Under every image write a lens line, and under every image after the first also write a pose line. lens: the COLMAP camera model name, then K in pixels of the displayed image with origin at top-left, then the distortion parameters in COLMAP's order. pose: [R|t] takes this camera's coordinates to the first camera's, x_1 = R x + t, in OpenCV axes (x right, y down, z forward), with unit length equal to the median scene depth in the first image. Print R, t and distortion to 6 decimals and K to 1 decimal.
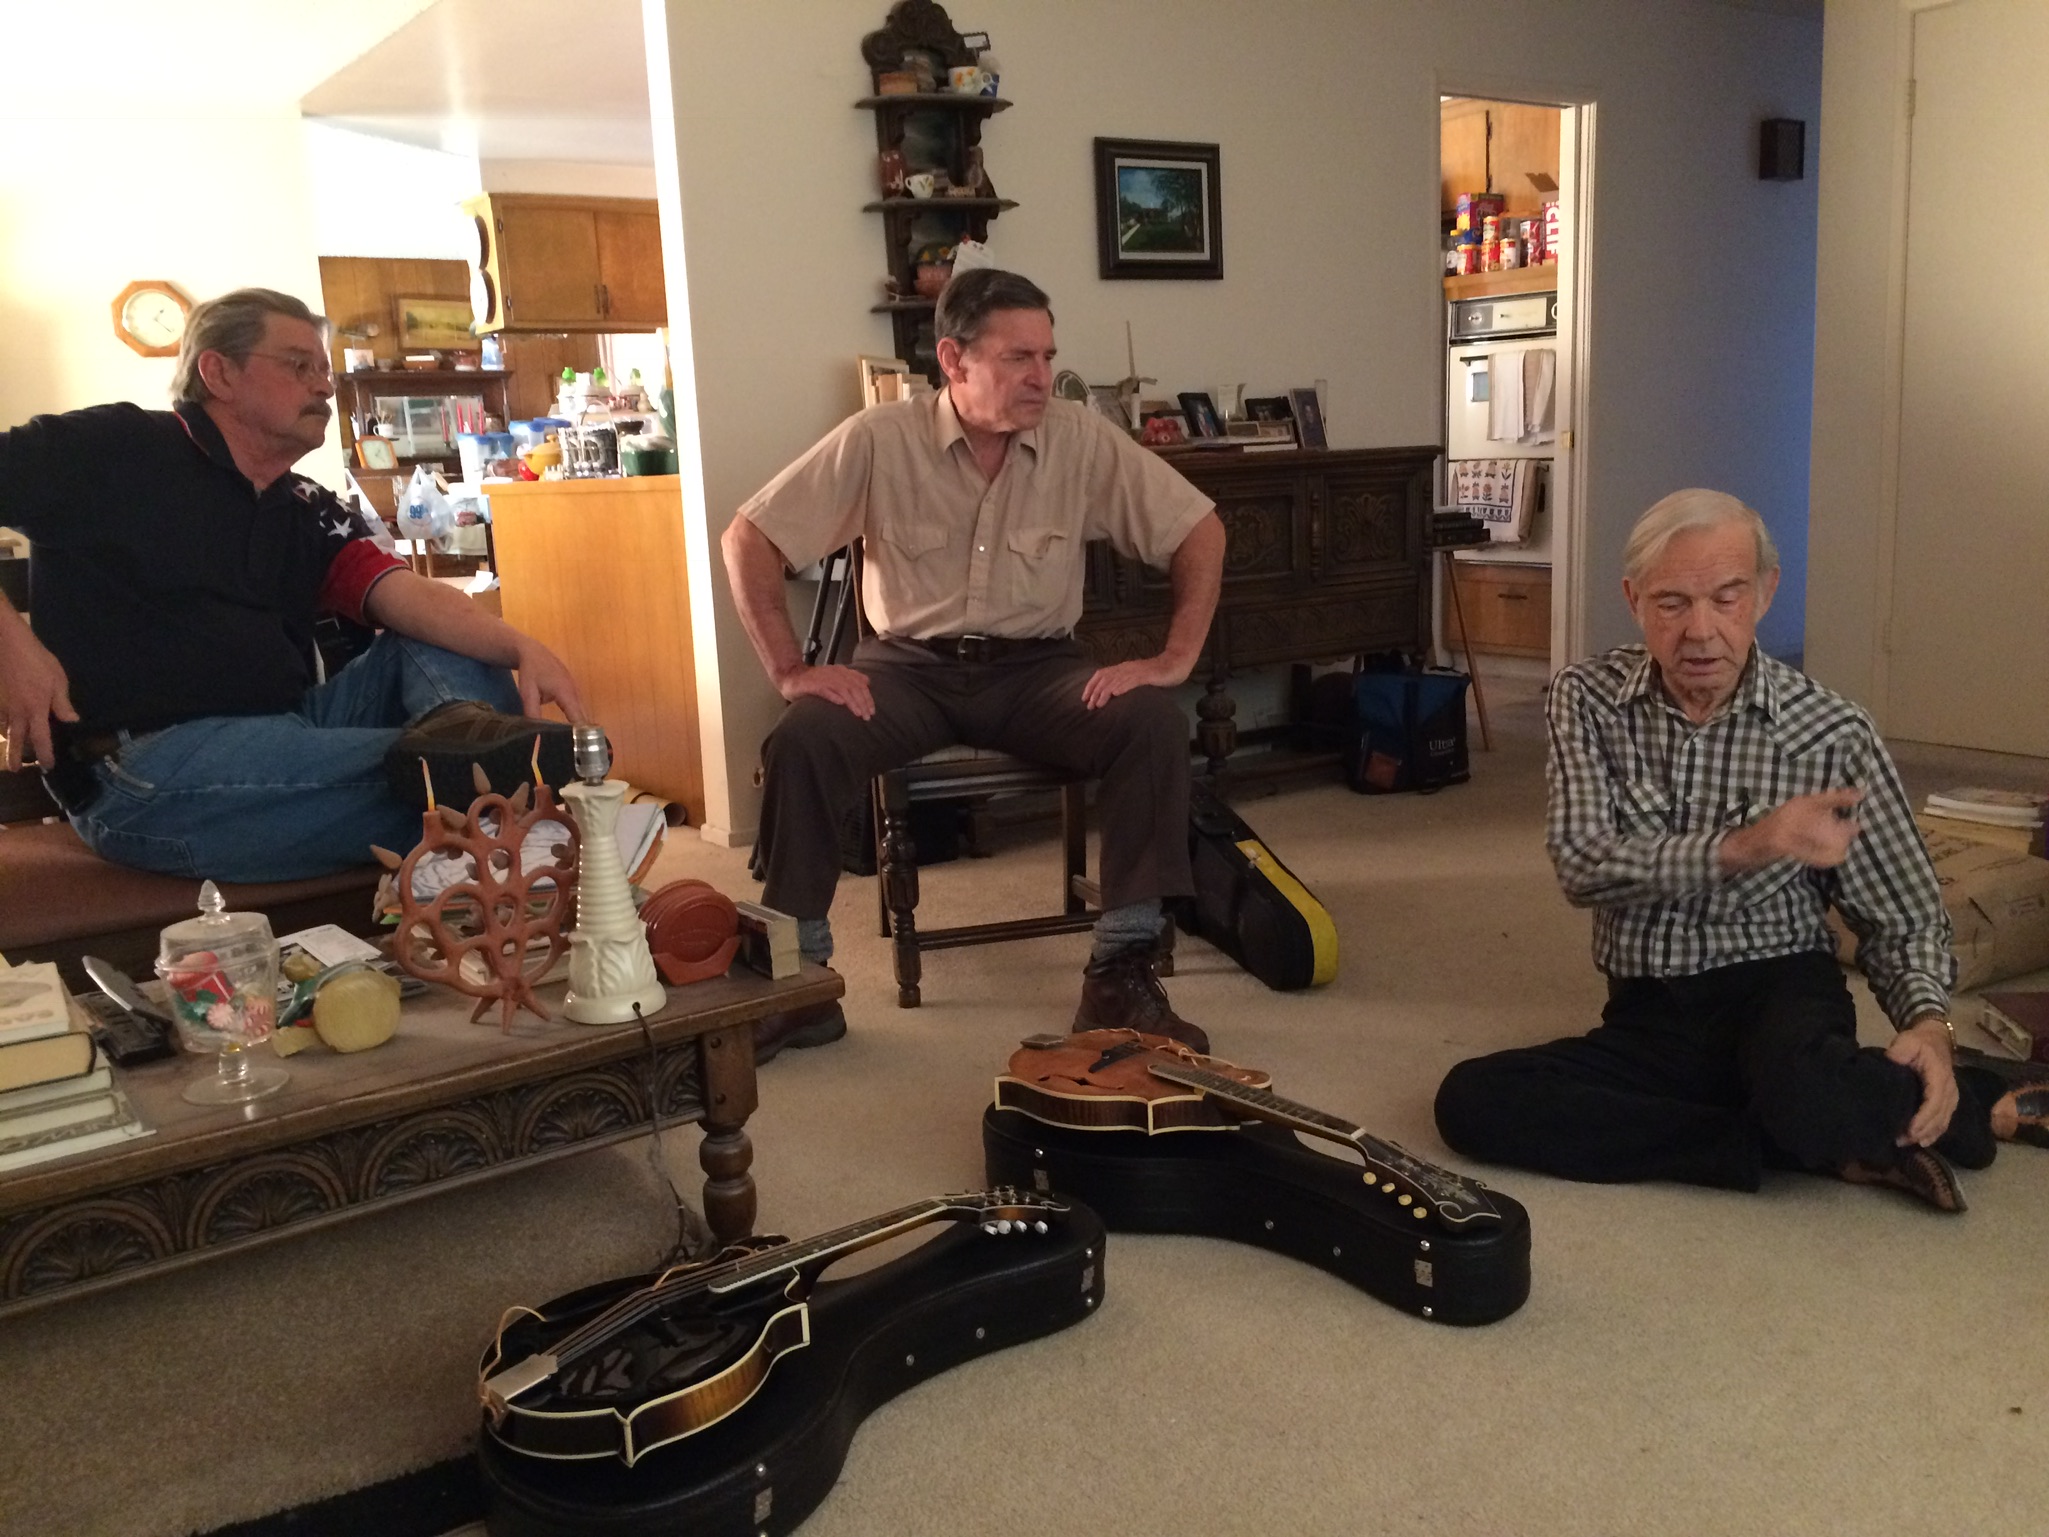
lens RADIAL K [[1718.8, 0, 1024.5], [0, 1718.8, 768.5], [0, 0, 1]] dist [0.059720, -0.004840]
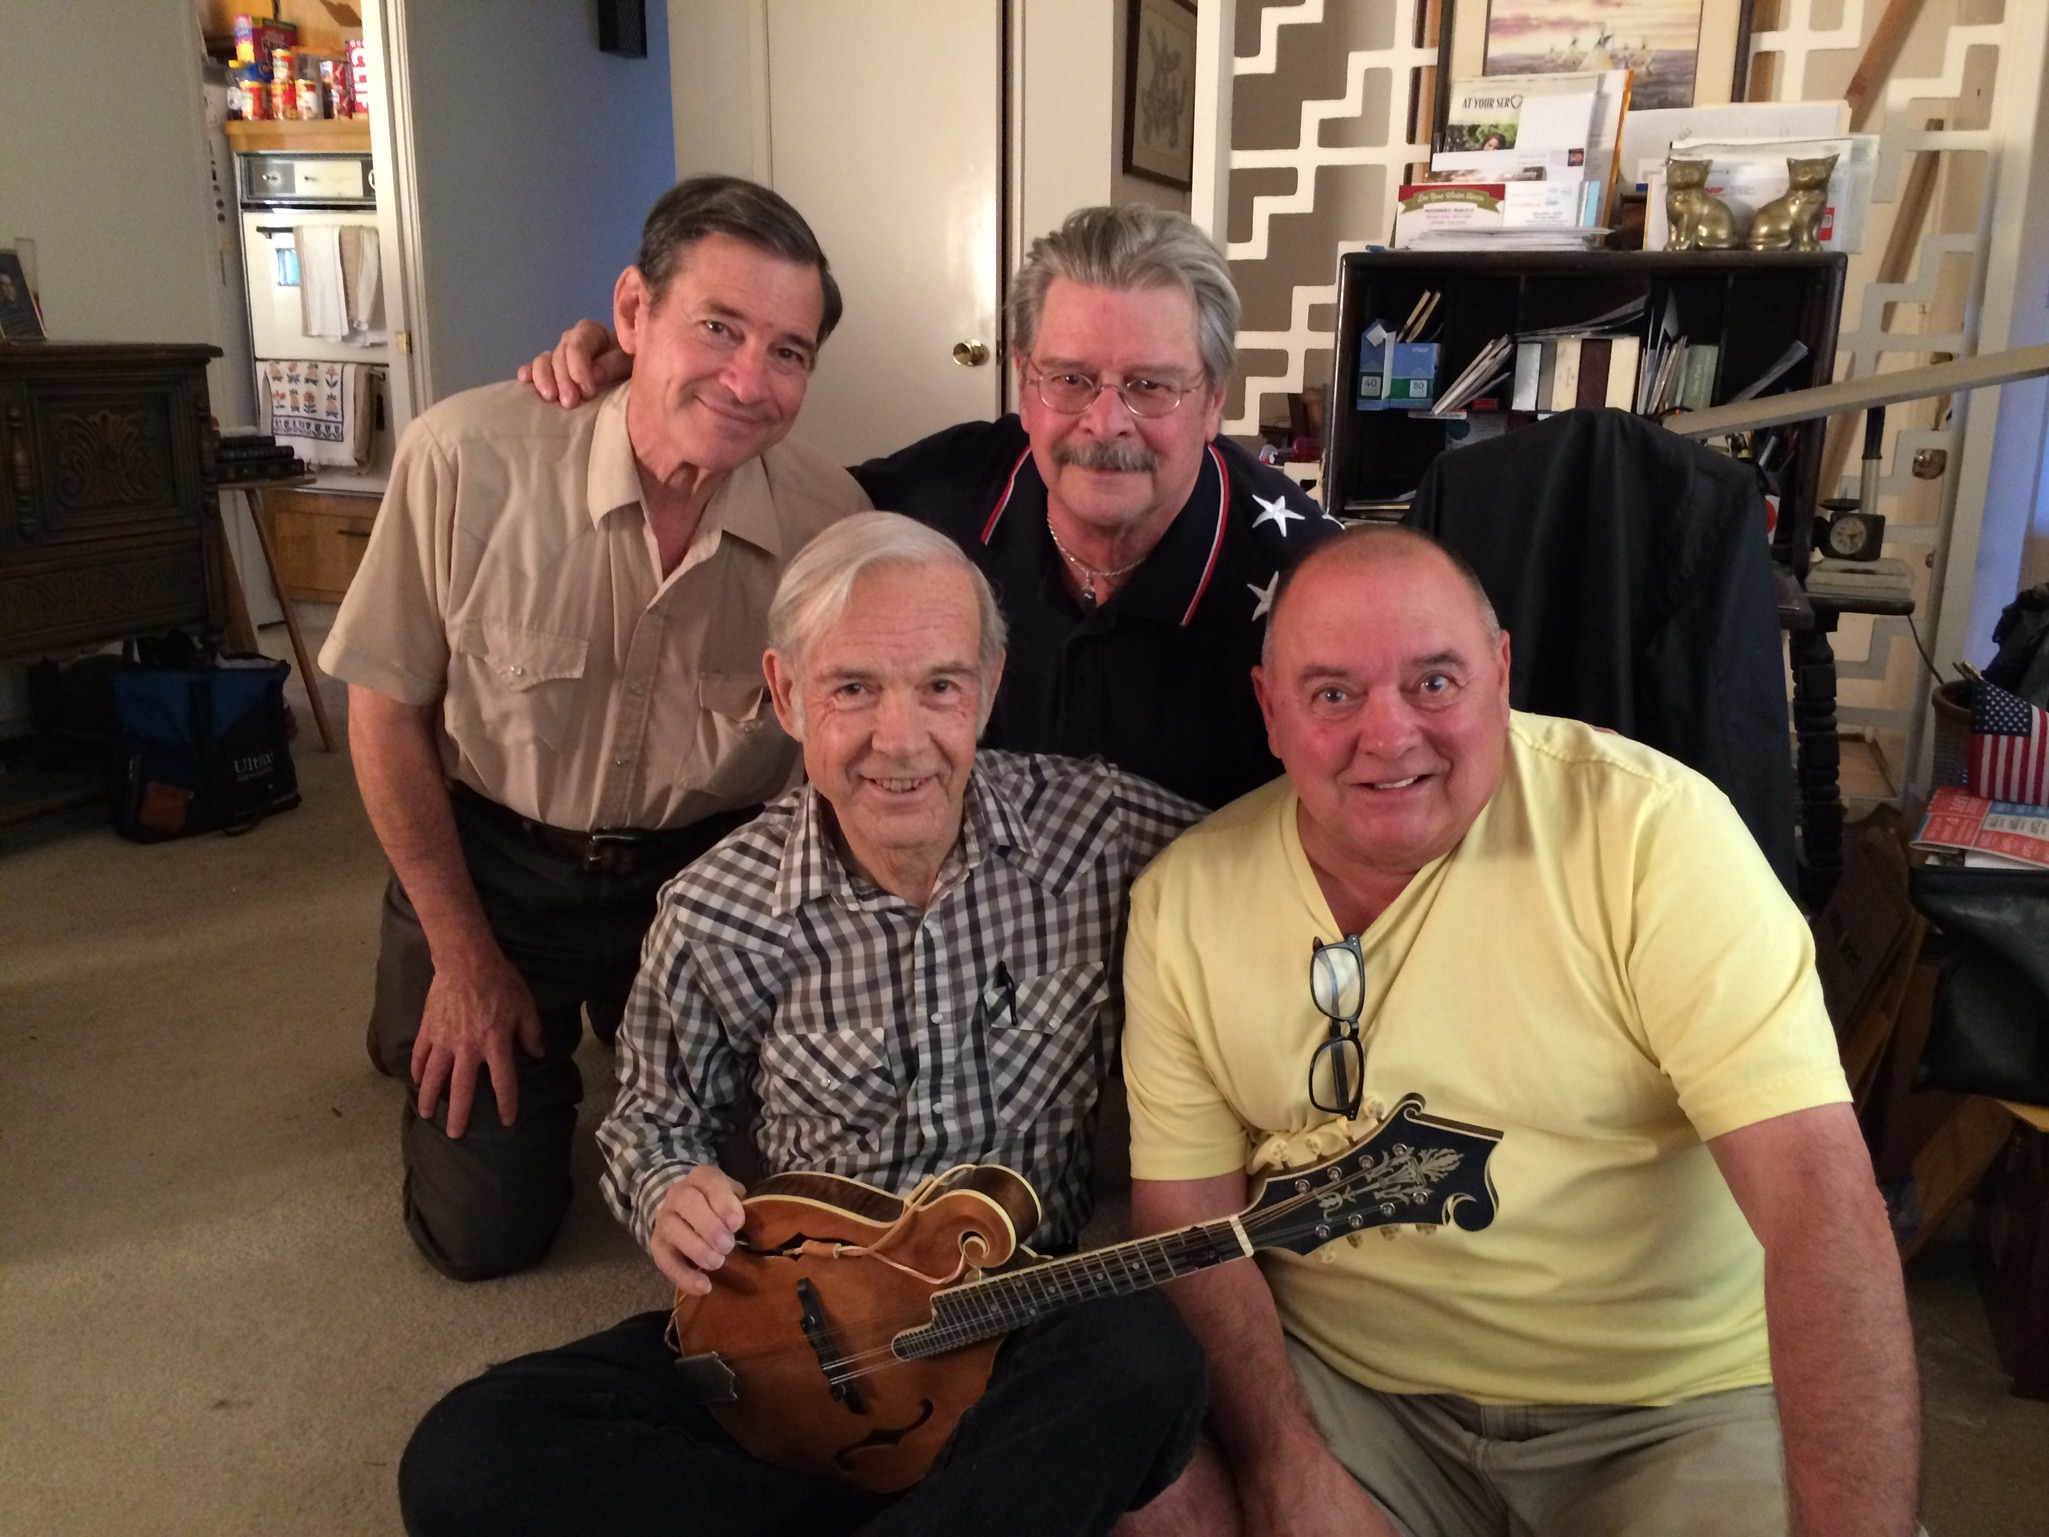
lens RADIAL K [[1737.1, 0, 1024.5], [0, 1737.1, 768.5], [0, 0, 1]] dist [0.068084, -0.110620]
pose [[0.814399, -0.088807, 0.573469, 0.059571], [0.056519, 0.995661, 0.073923, -0.034117], [-0.577546, -0.027790, 0.815885, 0.151519]]
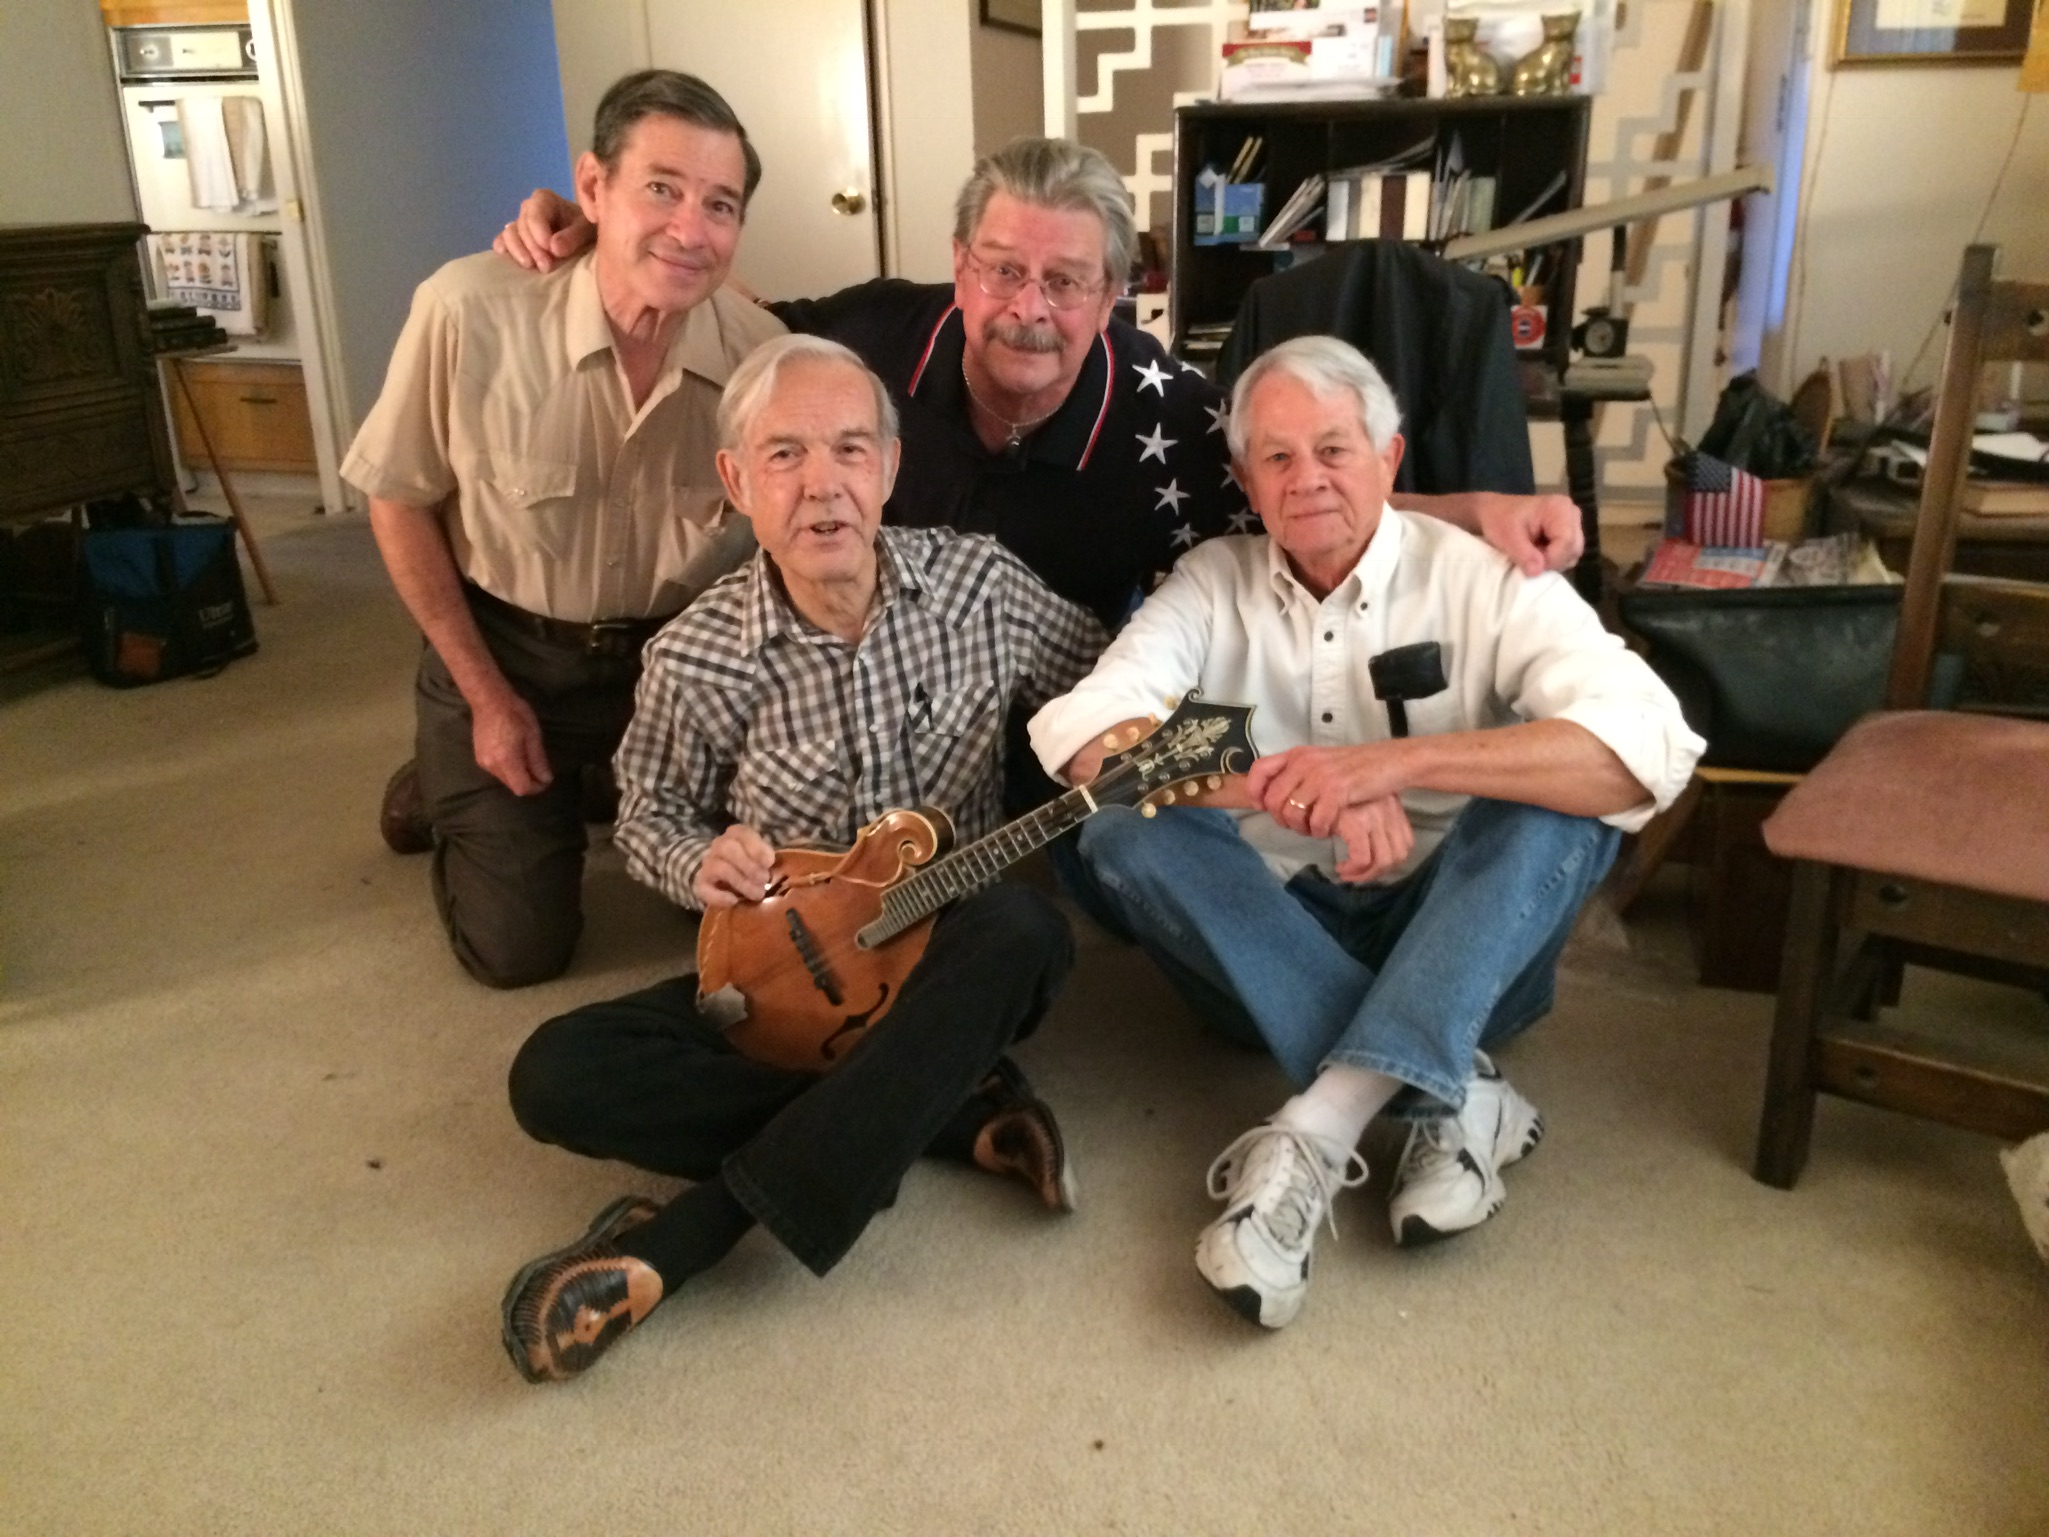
lens RADIAL K [[1737.1, 0, 1024.5], [0, 1737.1, 768.5], [0, 0, 1]] dist [0.068084, -0.110620]
pose [[0.769859, -0.182724, 0.611498, 0.015724], [0.102495, 0.981100, 0.164127, -0.026702], [-0.629930, -0.063679, 0.774037, 0.098094]]
